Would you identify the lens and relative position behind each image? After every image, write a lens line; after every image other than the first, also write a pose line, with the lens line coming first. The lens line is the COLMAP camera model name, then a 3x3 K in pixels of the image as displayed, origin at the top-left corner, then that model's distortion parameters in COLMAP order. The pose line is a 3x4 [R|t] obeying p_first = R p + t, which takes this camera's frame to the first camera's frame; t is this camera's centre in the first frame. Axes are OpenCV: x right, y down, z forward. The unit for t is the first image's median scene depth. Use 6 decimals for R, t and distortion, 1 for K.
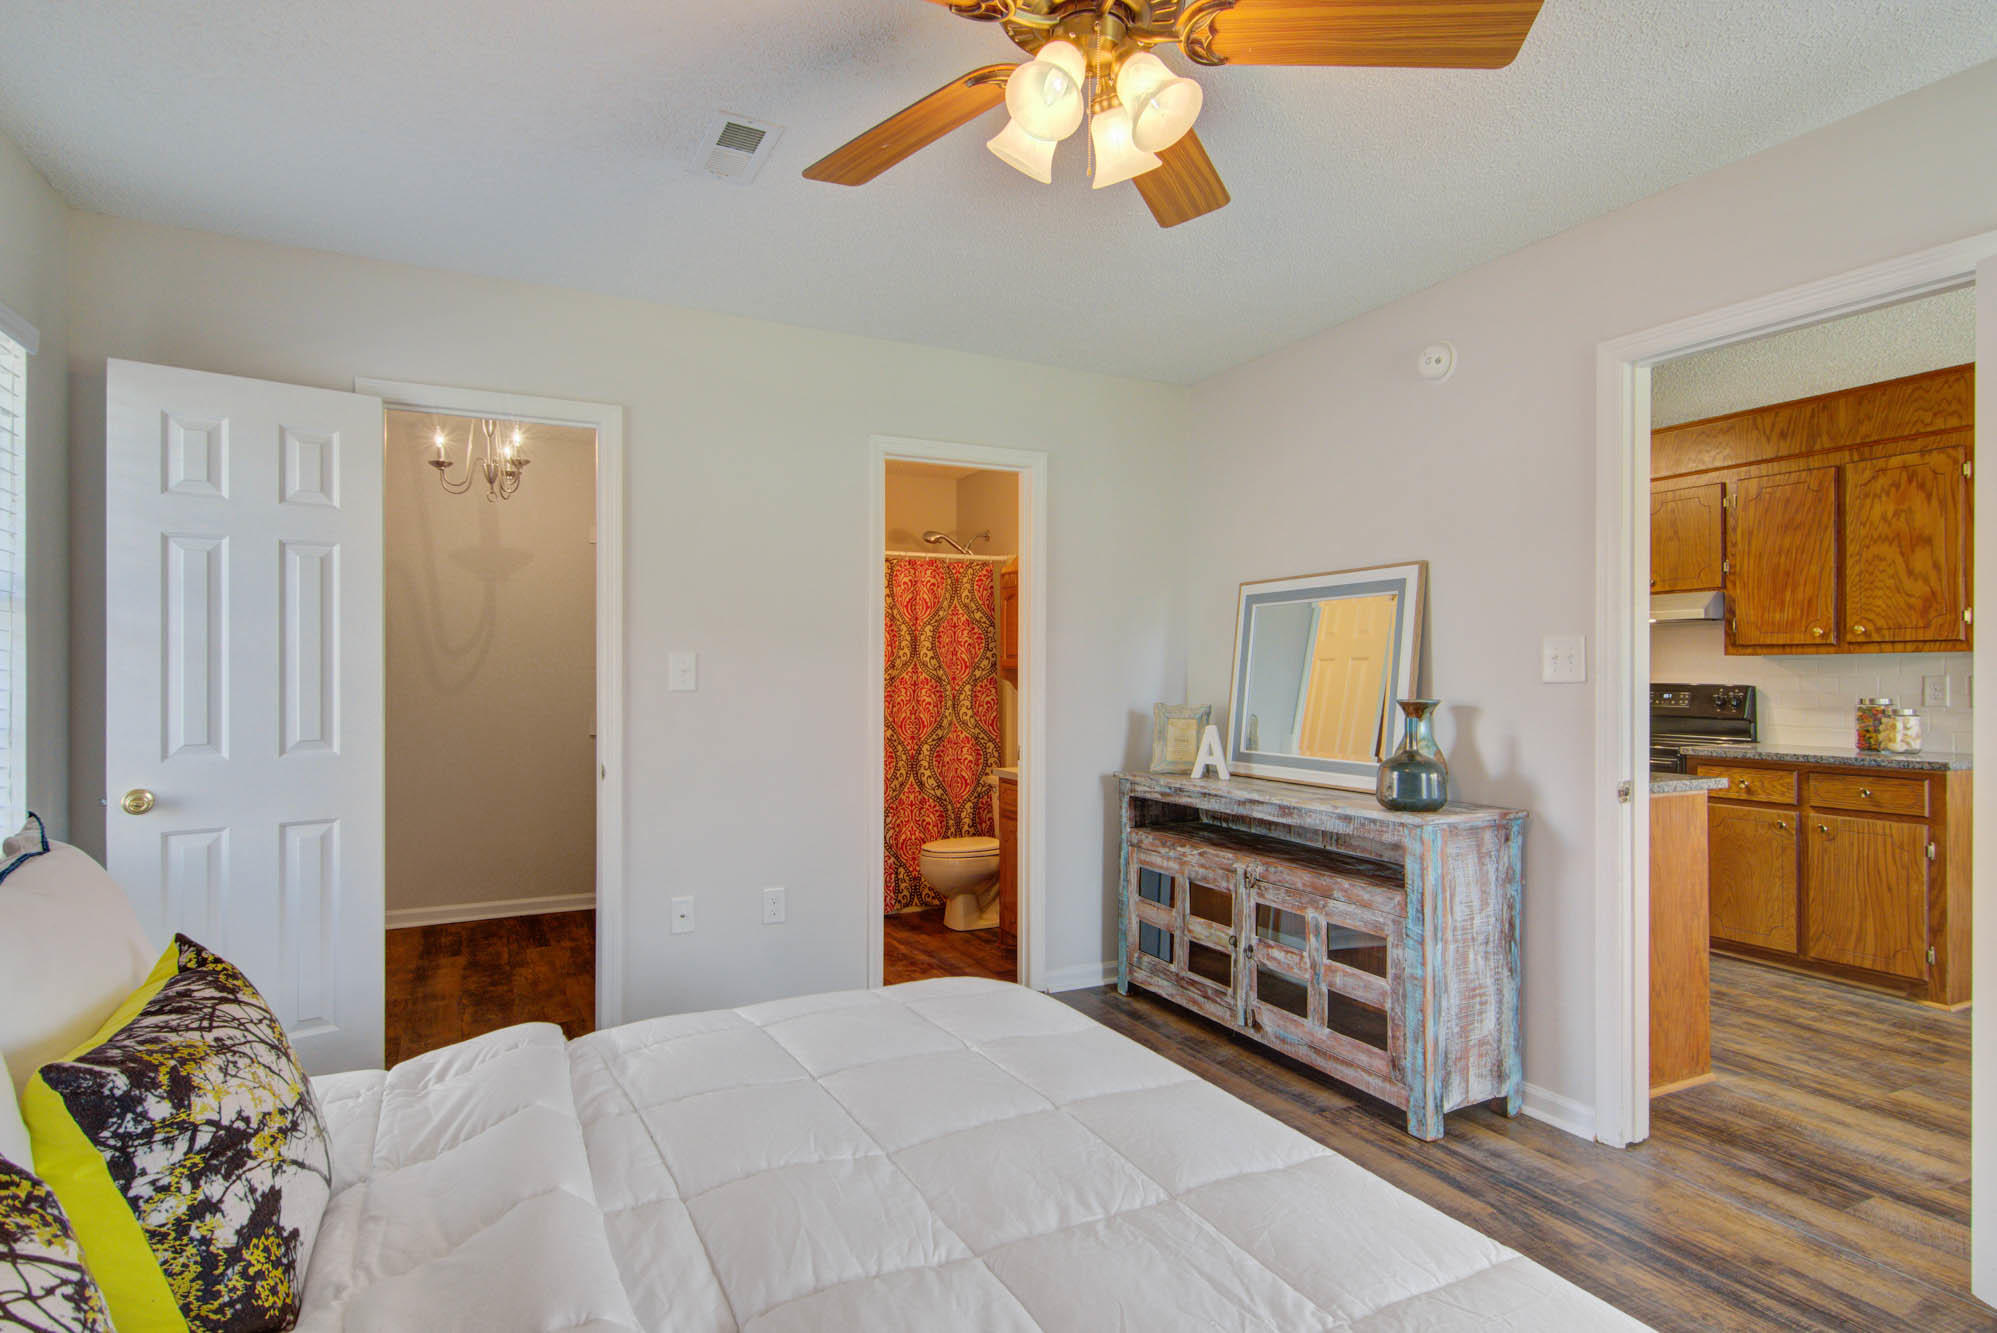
lens RADIAL K [[1045.9, 0, 1043.3], [0, 1045.9, 661.2], [0, 0, 1]] dist [0.018701, -0.007149]
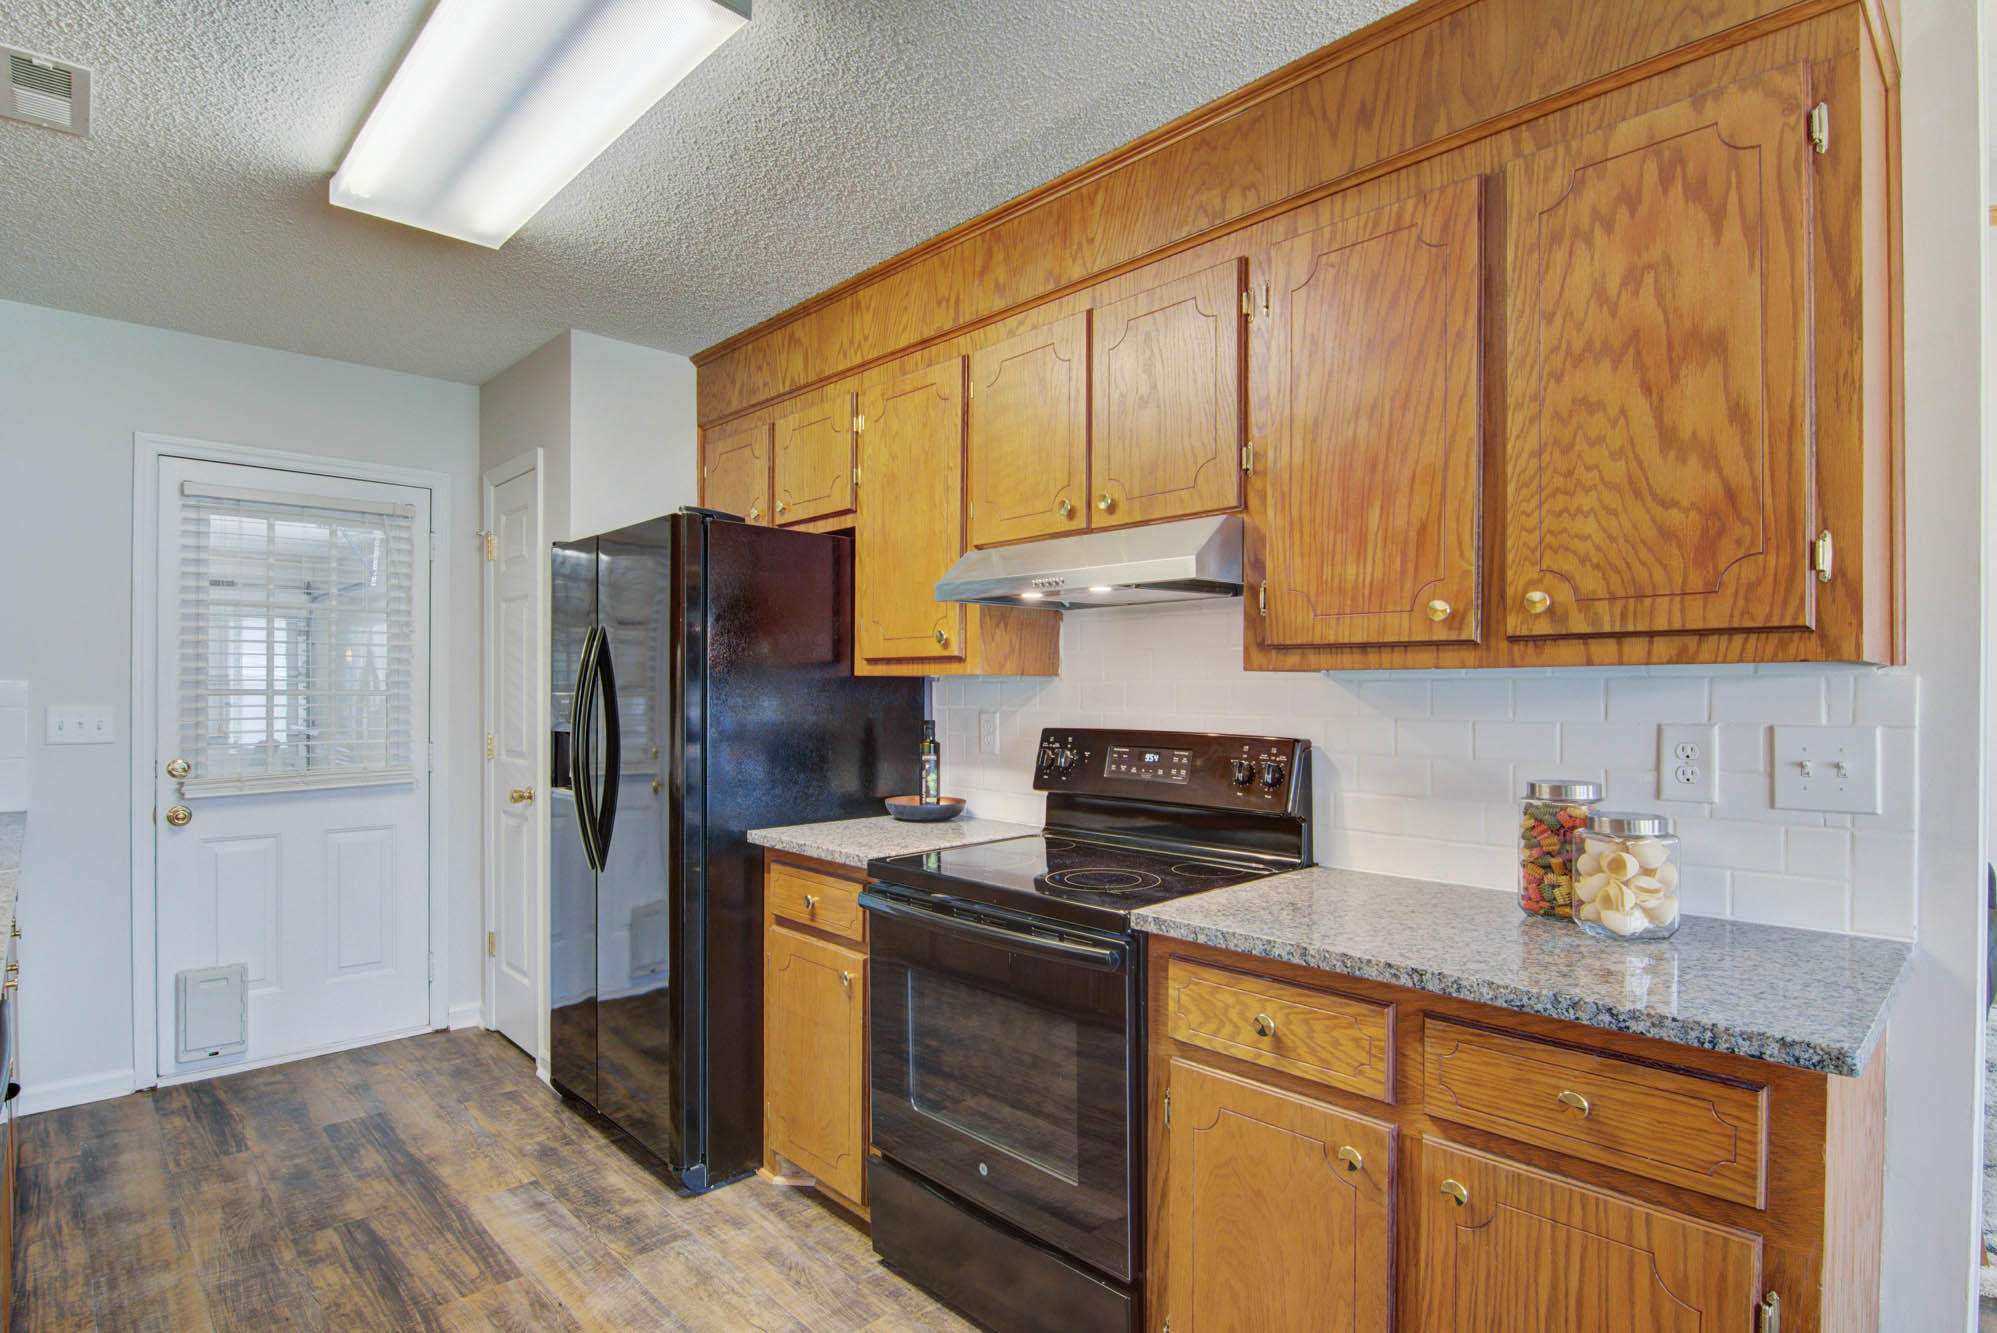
lens RADIAL K [[1006.5, 0, 1034.4], [0, 1006.5, 695.5], [0, 0, 1]] dist [-0.013148, -0.002491]
pose [[0.956853, -0.005124, 0.290526, 0.505637], [-0.000392, 0.999821, 0.018923, -0.003819], [-0.290571, -0.018221, 0.956680, 0.718751]]
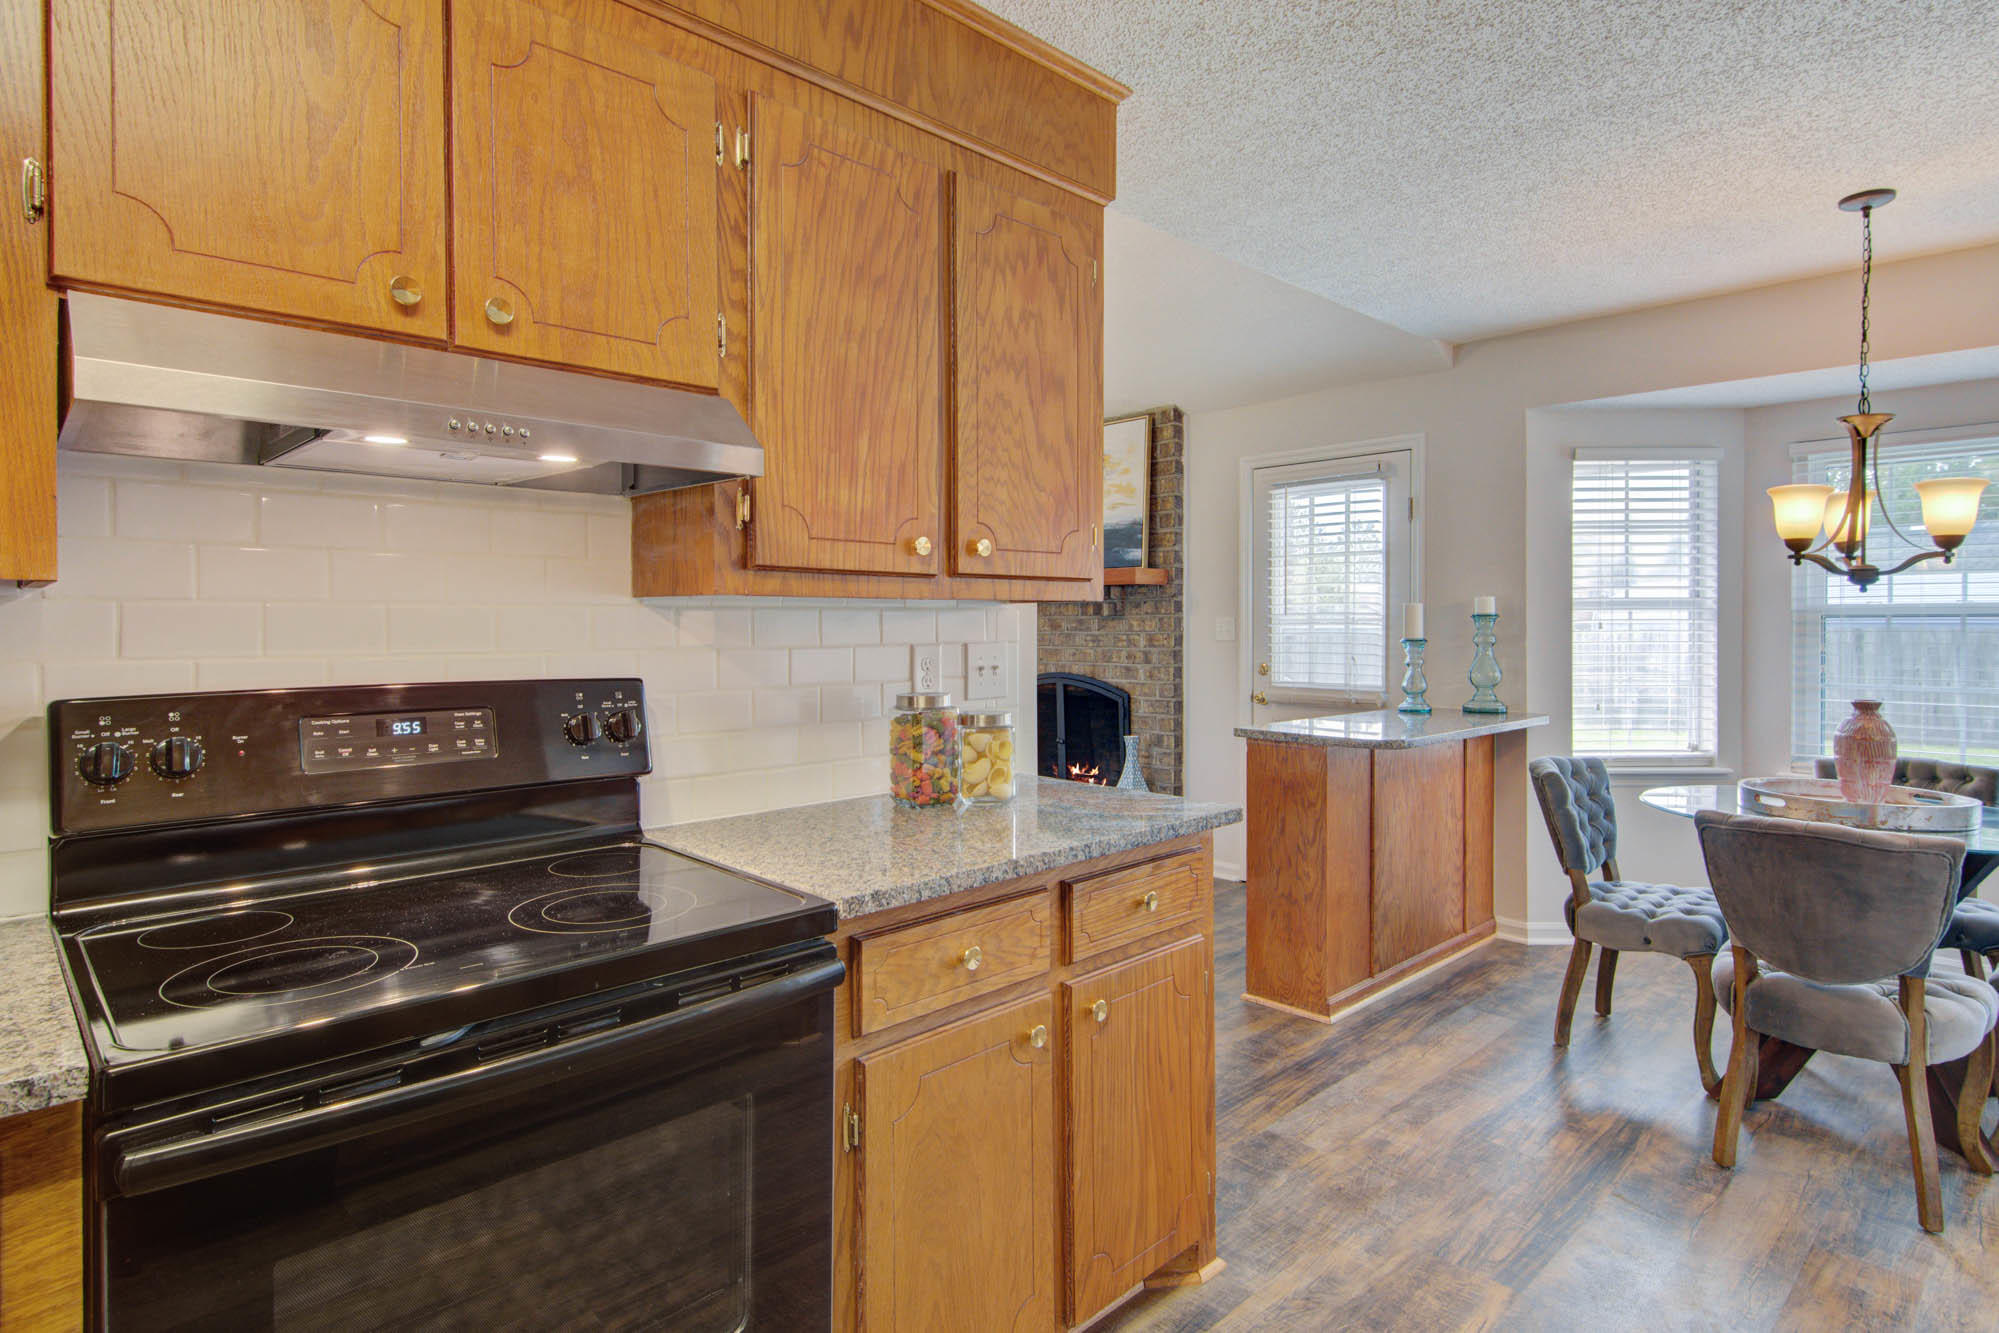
lens RADIAL K [[1046.9, 0, 986.9], [0, 1046.9, 636.4], [0, 0, 1]] dist [0.018701, -0.007149]
pose [[-0.271674, -0.018917, 0.962203, 0.334346], [-0.013239, 0.999786, 0.015918, 0.001423], [-0.962298, -0.008414, -0.271867, 1.128485]]
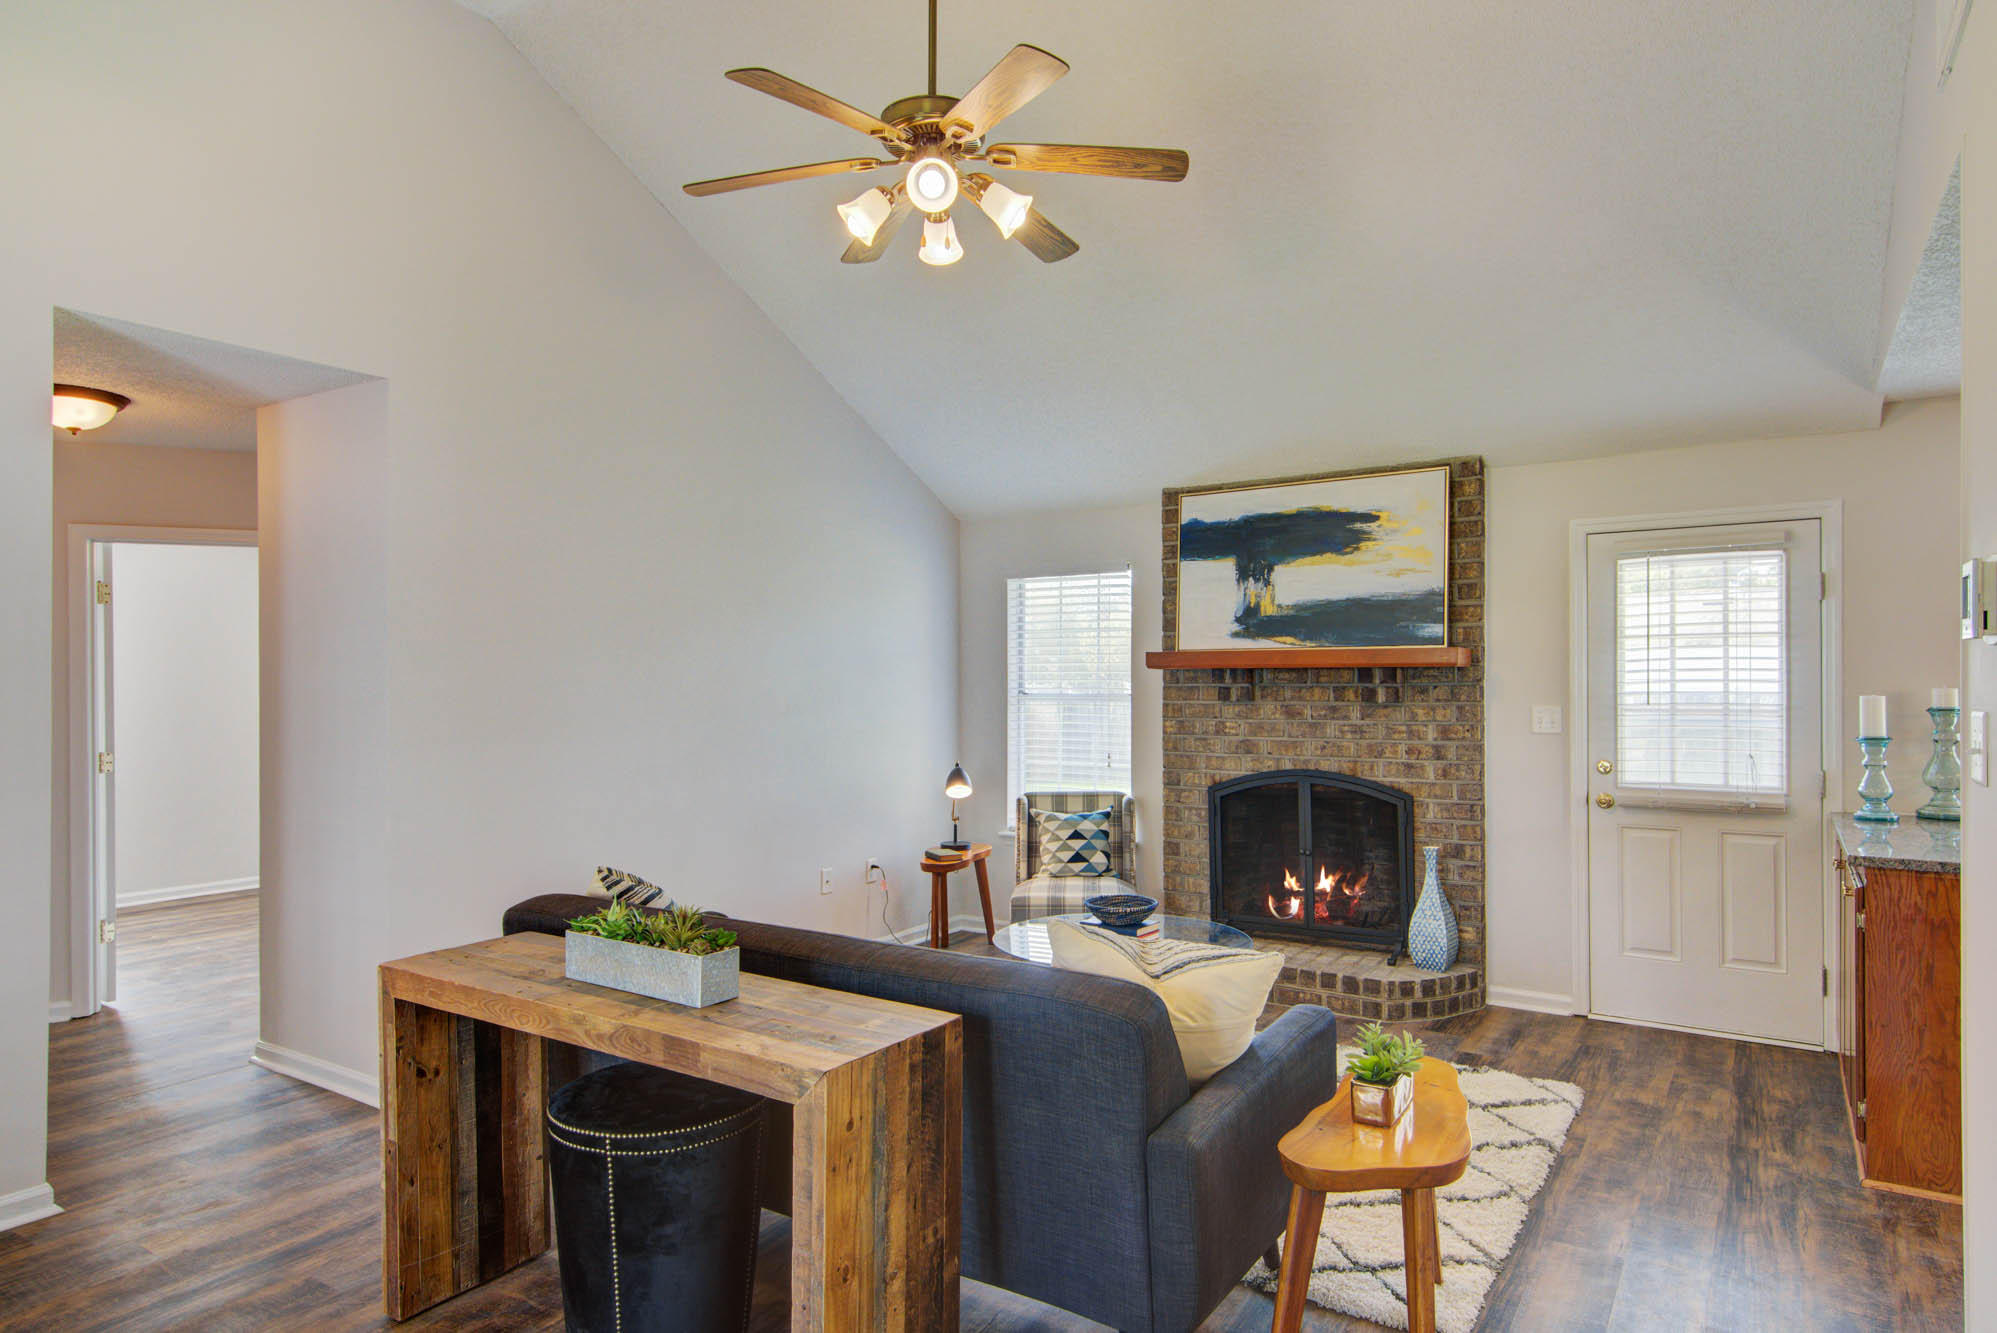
lens RADIAL K [[1152.2, 0, 1013.3], [0, 1152.2, 683.0], [0, 0, 1]] dist [0.015379, -0.000468]
pose [[-0.494936, -0.003292, 0.868923, 0.692963], [-0.014590, 0.999883, -0.004522, -0.014512], [-0.868807, -0.014915, -0.494926, 1.555981]]
